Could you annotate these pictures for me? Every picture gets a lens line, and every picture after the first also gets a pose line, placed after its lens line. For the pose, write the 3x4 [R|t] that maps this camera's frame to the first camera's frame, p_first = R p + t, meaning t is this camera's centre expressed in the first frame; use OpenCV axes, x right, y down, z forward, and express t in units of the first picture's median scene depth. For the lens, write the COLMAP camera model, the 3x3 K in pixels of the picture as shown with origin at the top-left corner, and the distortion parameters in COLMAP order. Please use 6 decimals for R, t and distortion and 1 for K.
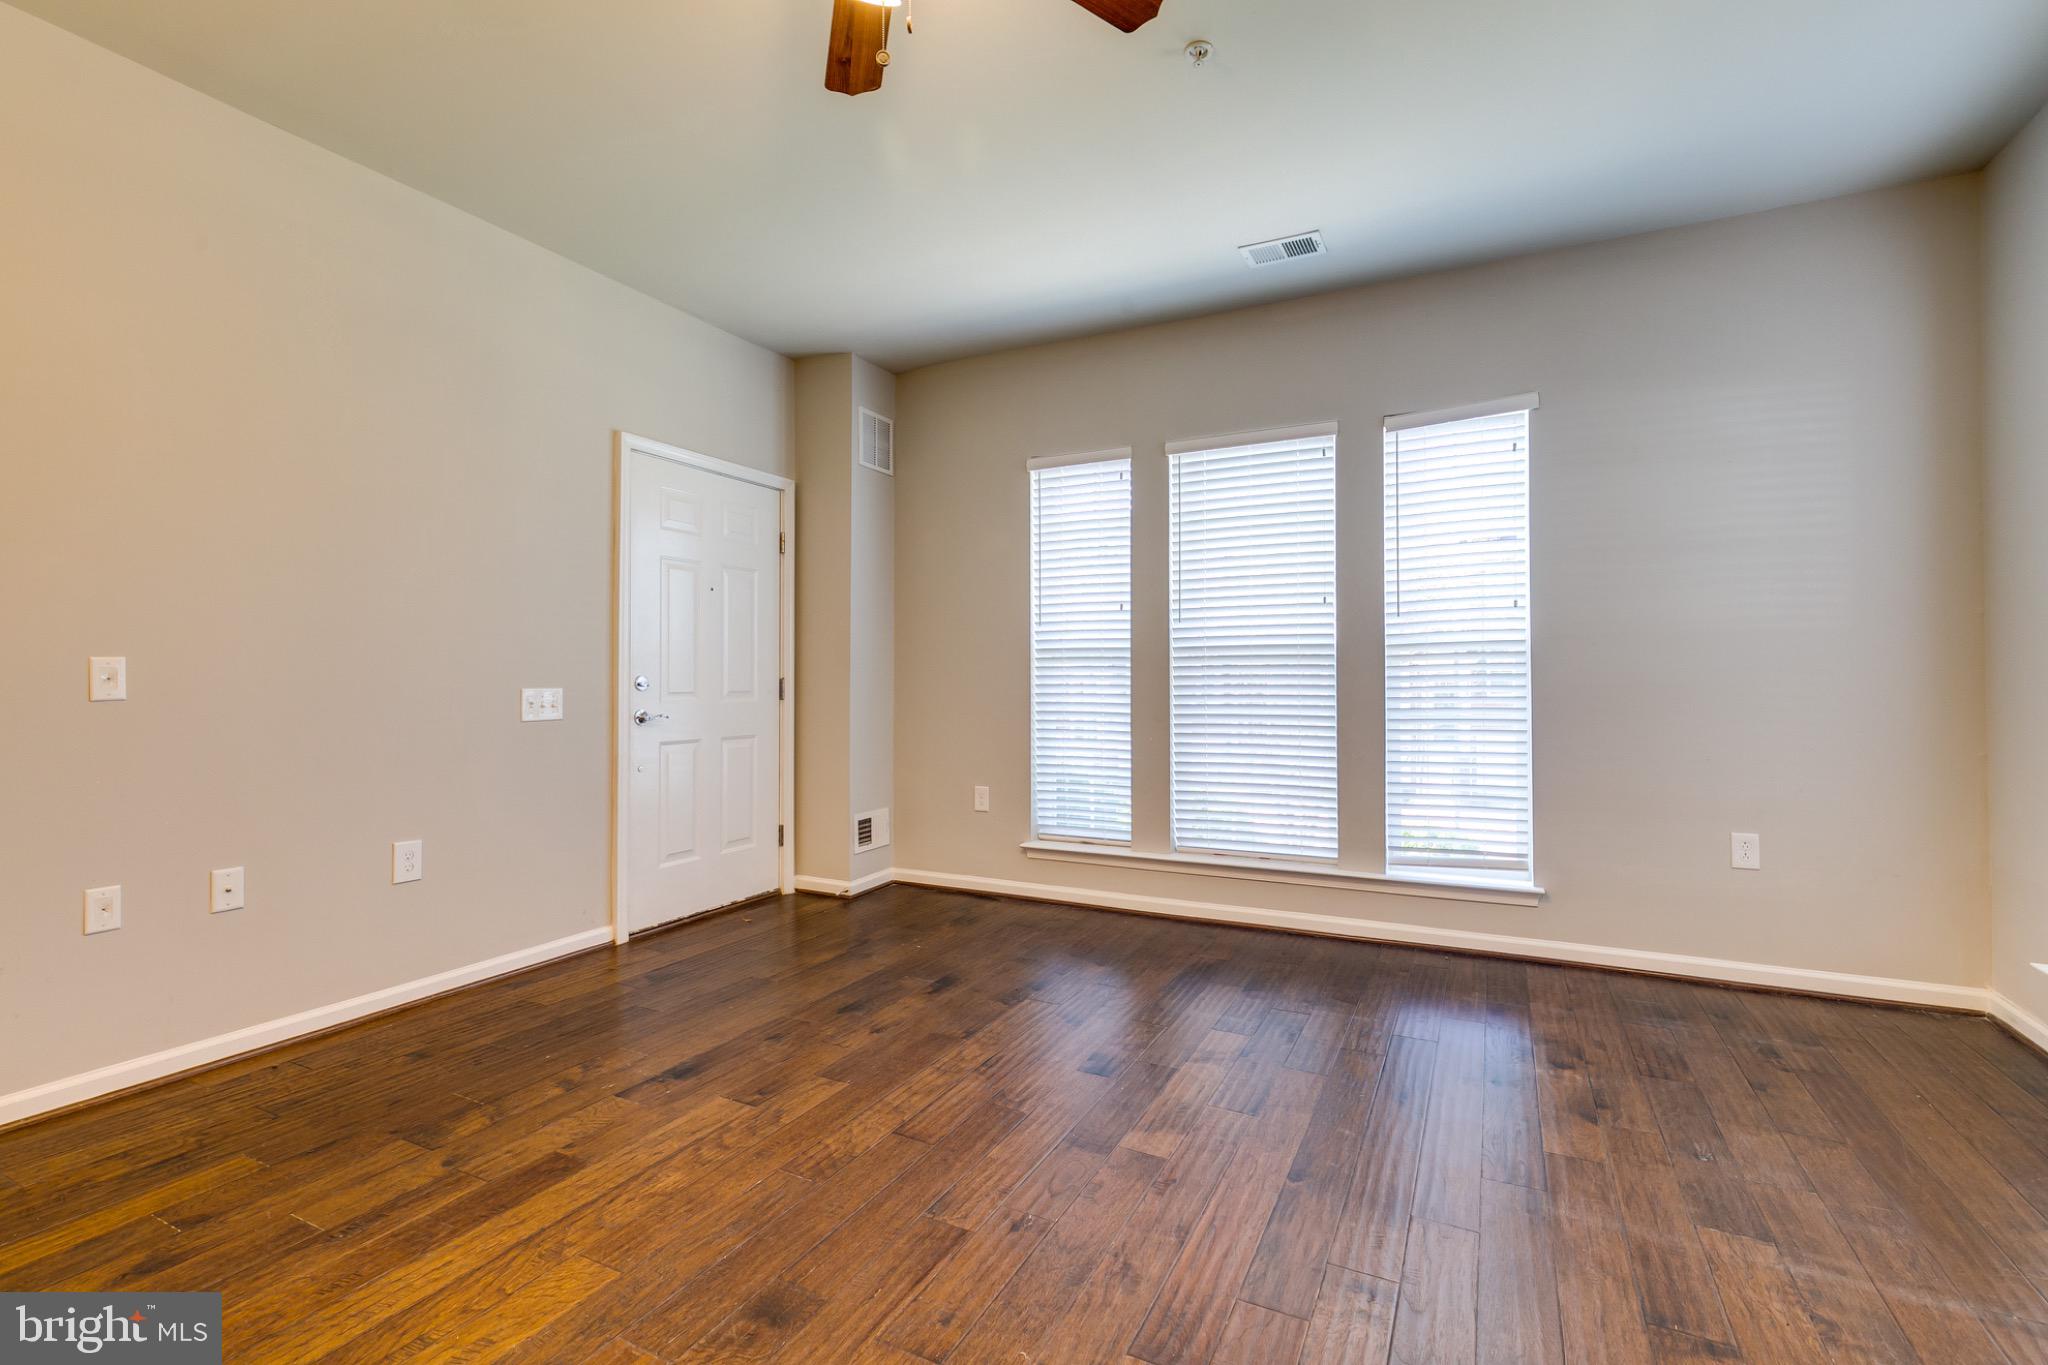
lens RADIAL K [[914.8, 0, 1022.9], [0, 914.8, 673.9], [0, 0, 1]] dist [0.006696, -0.002636]
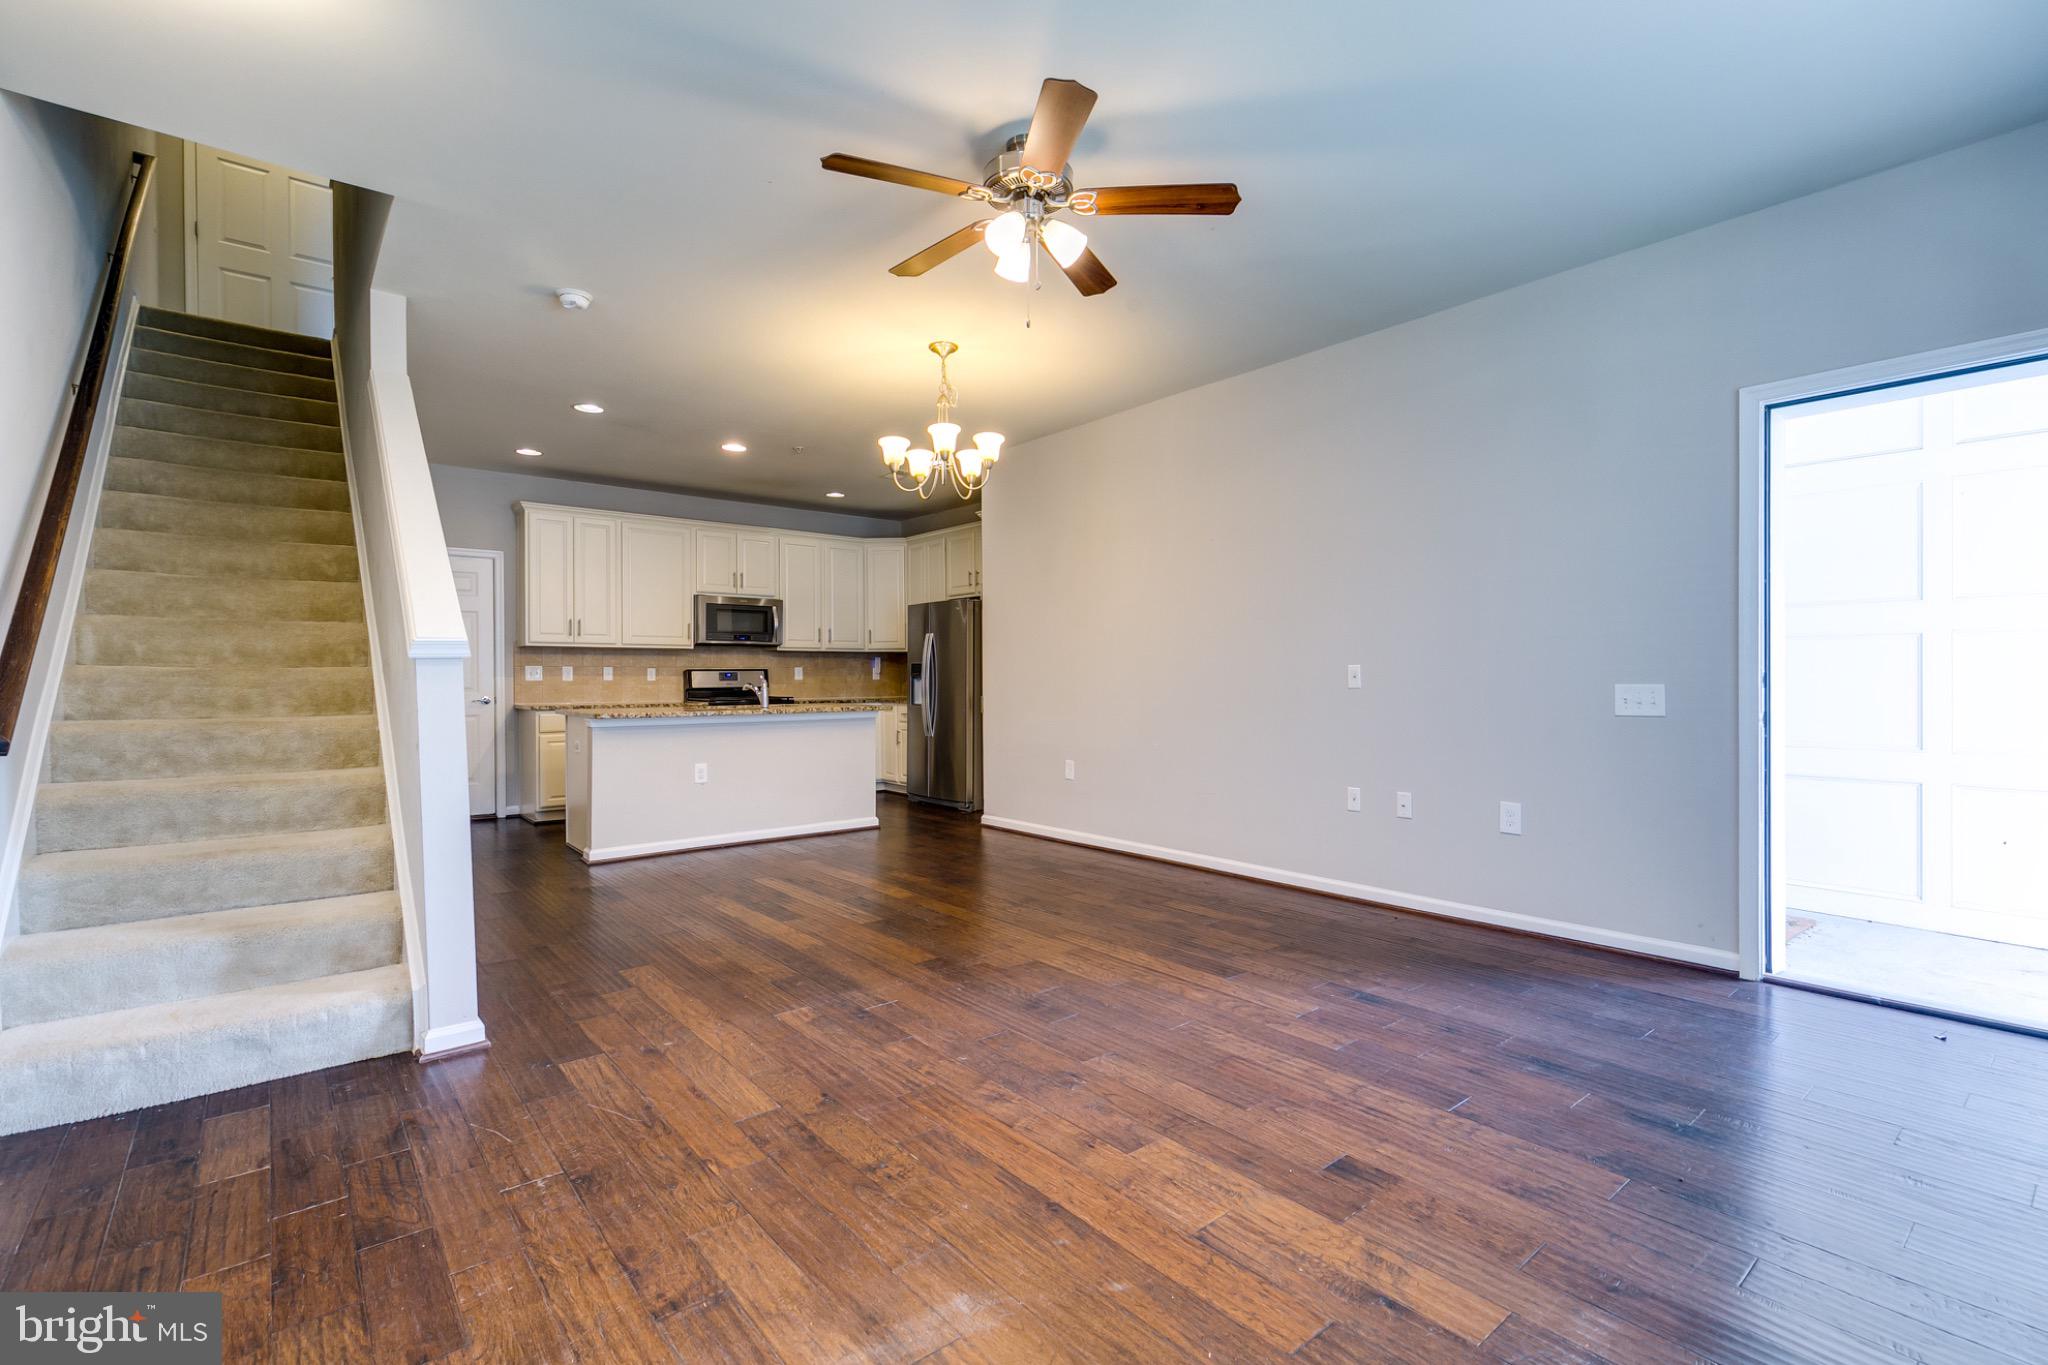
lens RADIAL K [[914.8, 0, 1037.5], [0, 914.8, 681.4], [0, 0, 1]] dist [0.006696, -0.002636]
pose [[-0.387344, 0.008101, -0.921900, 1.062530], [0.011692, 0.999924, 0.003874, 0.000762], [0.921861, -0.009278, -0.387409, 1.229142]]
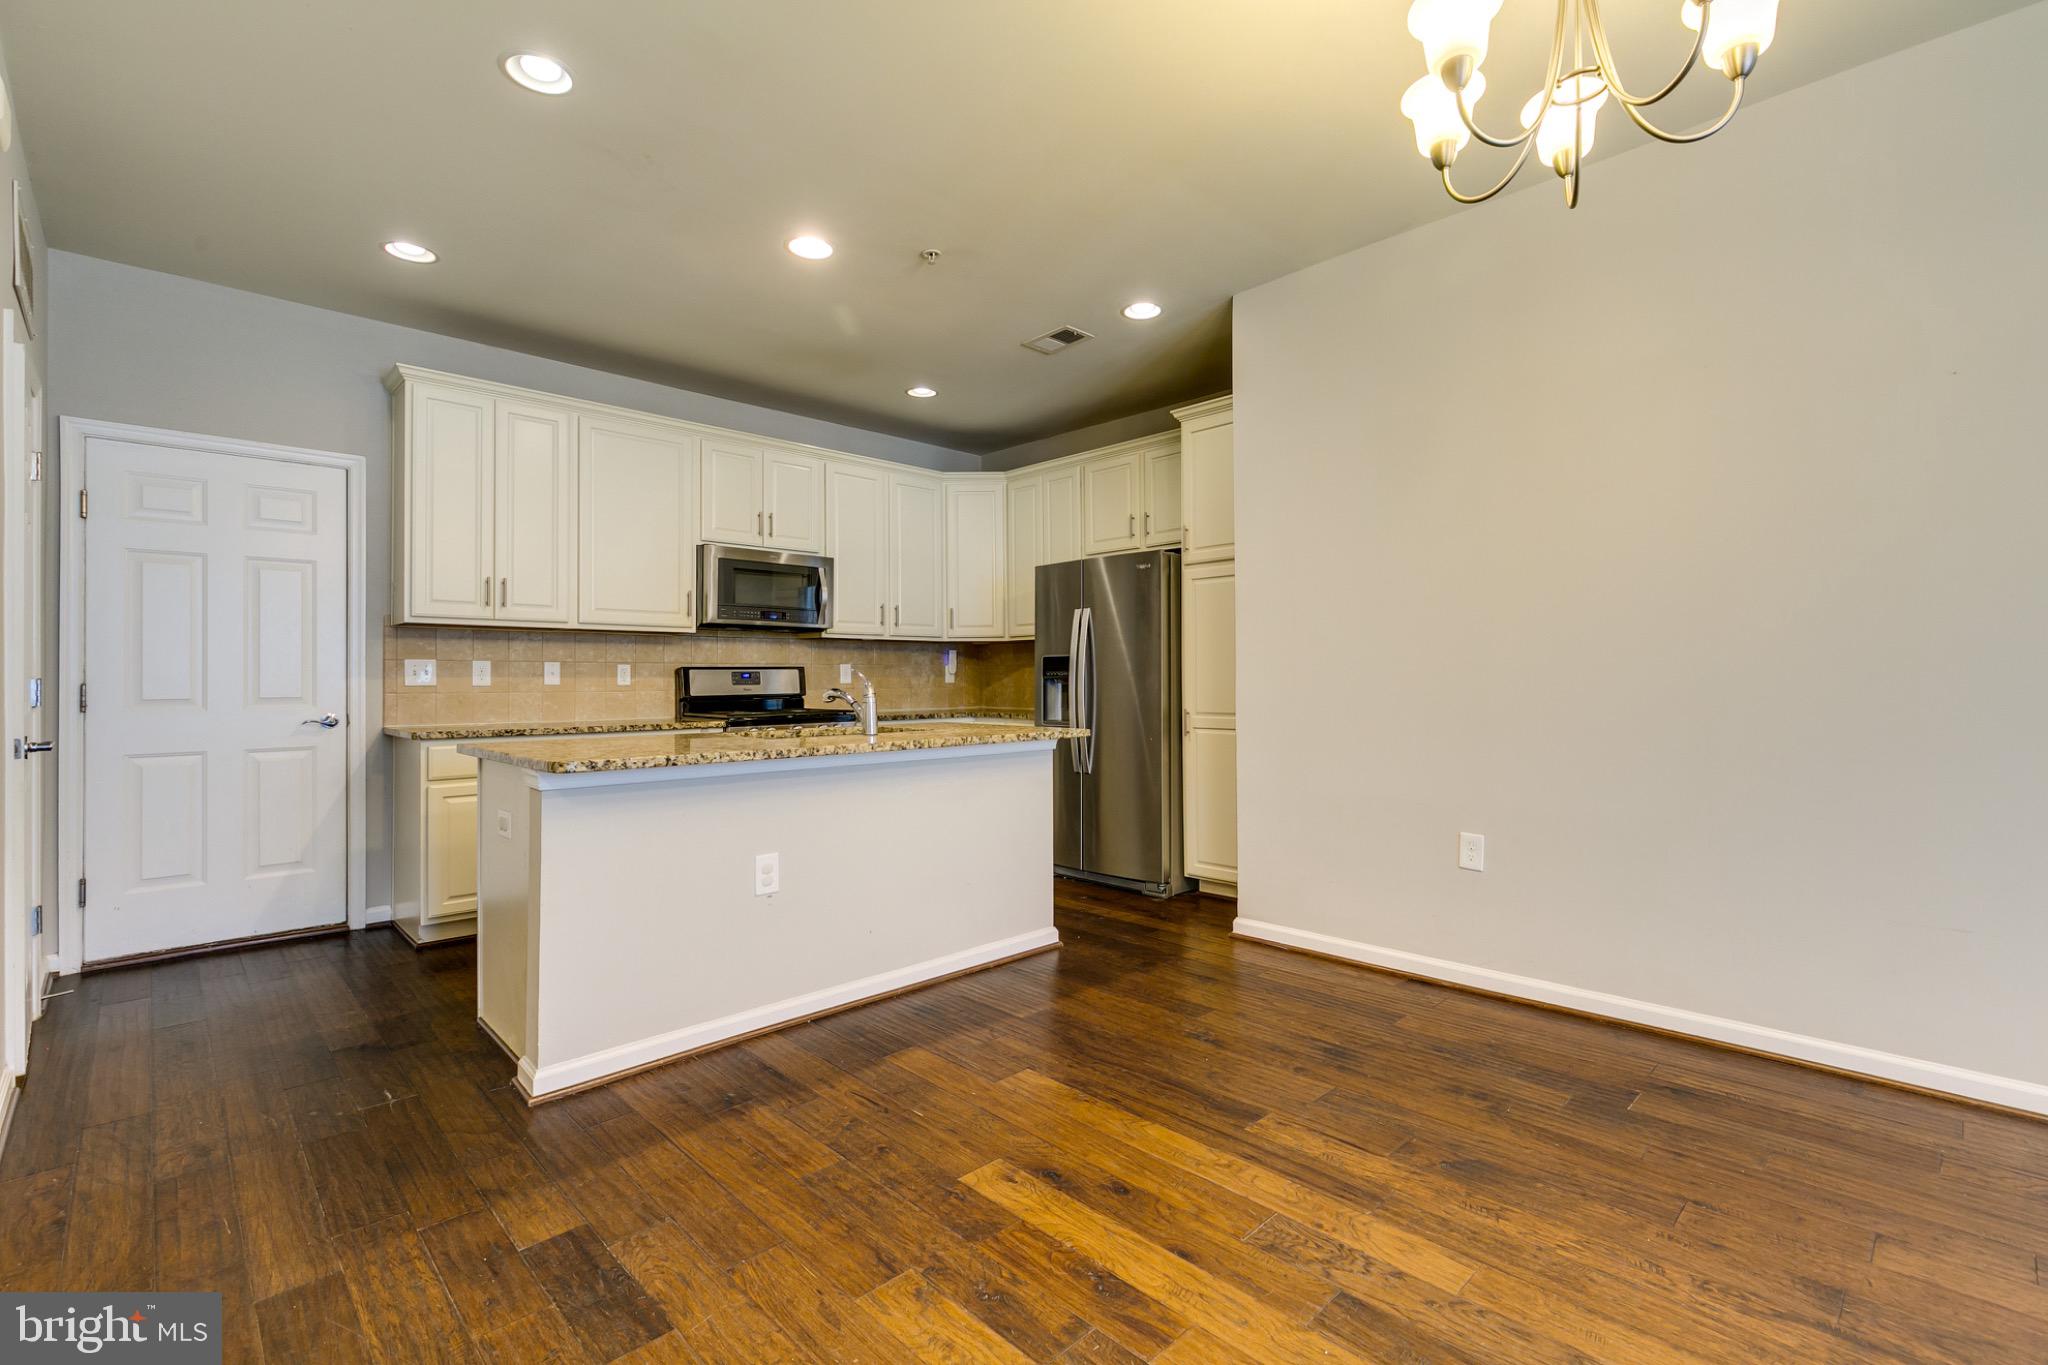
lens RADIAL K [[914.8, 0, 1033.3], [0, 914.8, 669.4], [0, 0, 1]] dist [0.006696, -0.002636]
pose [[-0.321343, -0.007716, -0.946932, 0.084845], [0.013937, 0.999820, -0.012877, -0.000805], [0.946860, -0.017336, -0.321177, 0.056263]]
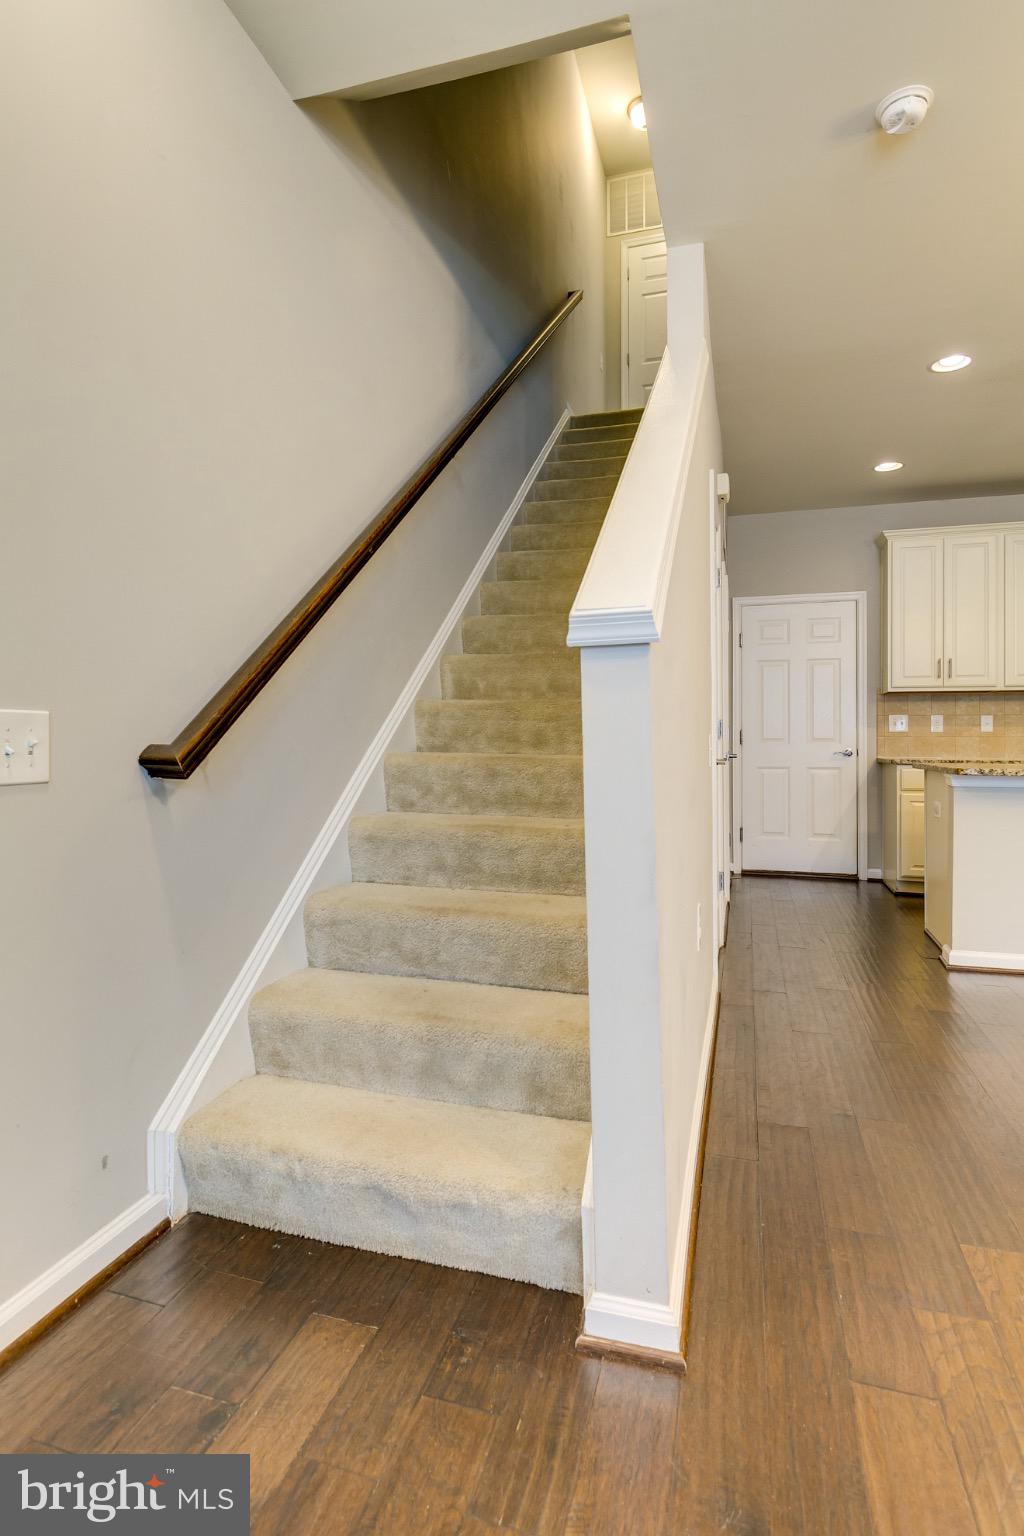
lens RADIAL K [[809.3, 0, 490.9], [0, 809.3, 736.5], [0, 0, 1]] dist [0.002227, 0.000771]
pose [[-0.985765, -0.001349, -0.168124, 0.438212], [0.001019, 0.999902, -0.013997, 0.042106], [0.168127, -0.013969, -0.985666, 0.612115]]
